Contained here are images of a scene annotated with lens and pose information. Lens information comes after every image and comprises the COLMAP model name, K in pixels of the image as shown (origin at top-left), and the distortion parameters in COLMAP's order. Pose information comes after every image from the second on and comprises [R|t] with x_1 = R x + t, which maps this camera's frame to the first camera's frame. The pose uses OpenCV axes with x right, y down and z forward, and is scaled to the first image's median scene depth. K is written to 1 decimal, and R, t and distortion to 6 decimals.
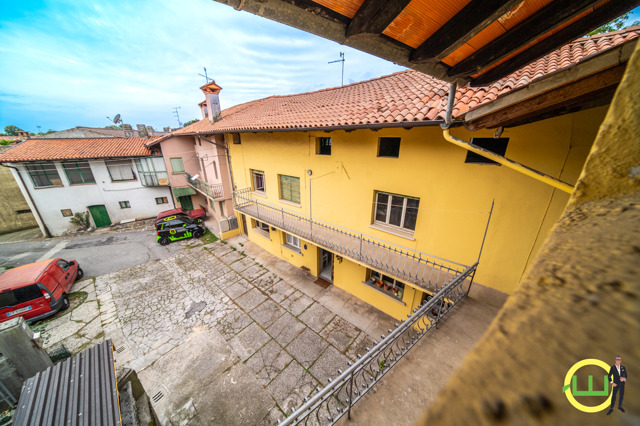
lens RADIAL K [[216.6, 0, 322.2], [0, 216.6, 209.9], [0, 0, 1]] dist [-0.013734, -0.000005]
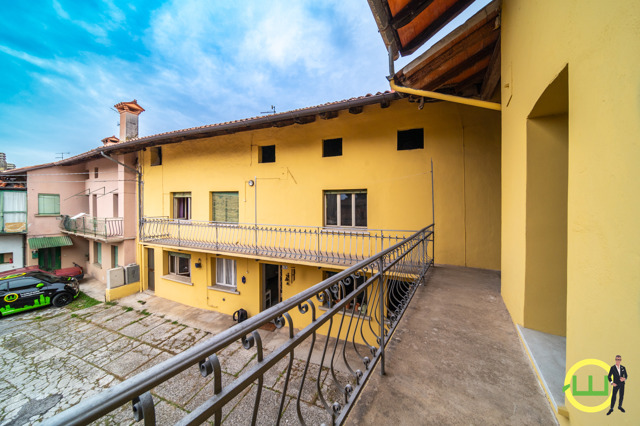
lens RADIAL K [[216.6, 0, 322.2], [0, 216.6, 209.9], [0, 0, 1]] dist [-0.013734, -0.000005]
pose [[0.936594, -0.010596, 0.350257, -0.077277], [0.136981, 0.931079, -0.338124, 0.226203], [-0.322534, 0.364664, 0.873494, 0.110727]]
